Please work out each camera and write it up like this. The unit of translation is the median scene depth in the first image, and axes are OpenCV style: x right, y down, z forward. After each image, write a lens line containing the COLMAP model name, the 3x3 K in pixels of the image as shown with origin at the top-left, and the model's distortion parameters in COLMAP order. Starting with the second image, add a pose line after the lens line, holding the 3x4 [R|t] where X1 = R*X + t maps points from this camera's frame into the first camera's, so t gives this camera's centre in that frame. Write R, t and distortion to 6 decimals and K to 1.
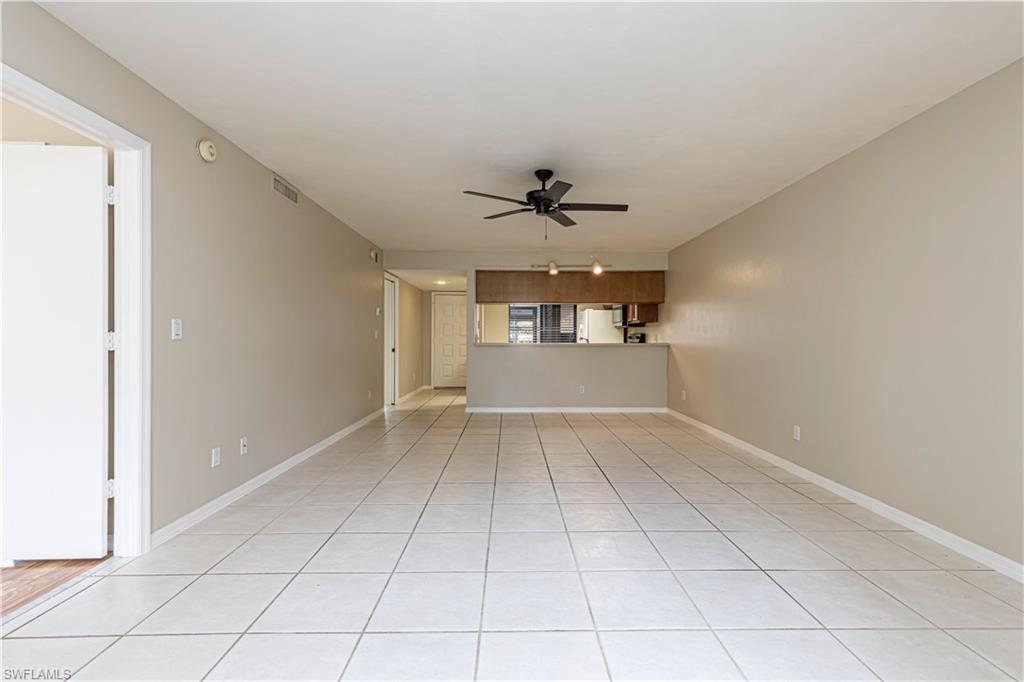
lens RADIAL K [[458.3, 0, 518.7], [0, 458.3, 340.6], [0, 0, 1]] dist [0.002379, 0.001706]
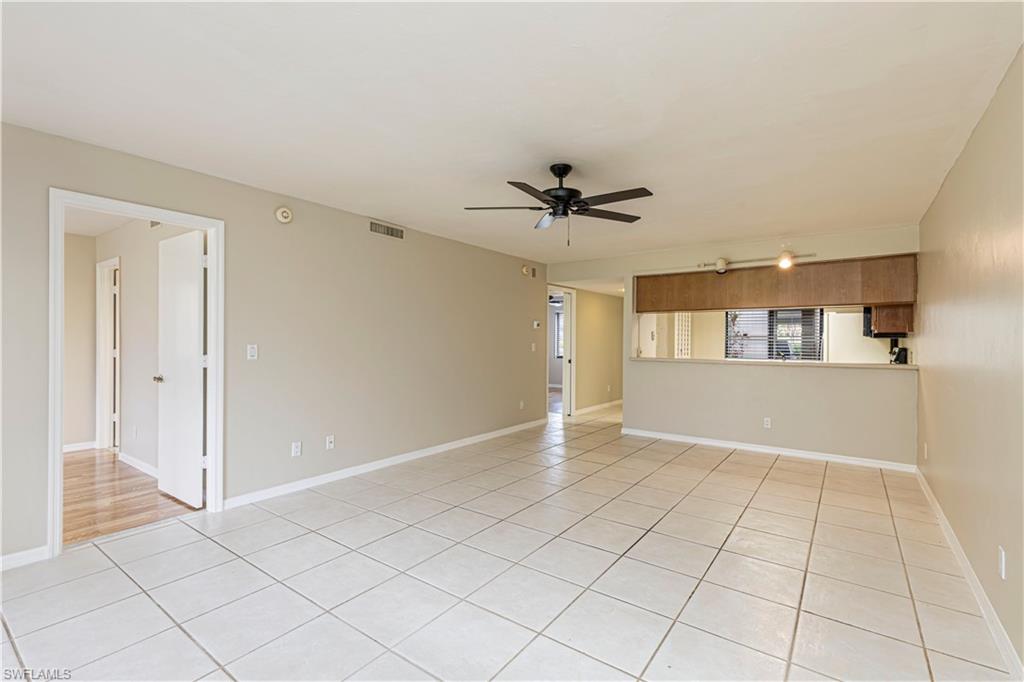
lens RADIAL K [[458.3, 0, 514.4], [0, 458.3, 342.3], [0, 0, 1]] dist [0.002379, 0.001706]
pose [[0.796805, 0.006010, -0.604206, 0.273927], [-0.007687, 0.999970, -0.000191, -0.023398], [0.604187, 0.004797, 0.796828, 0.151460]]
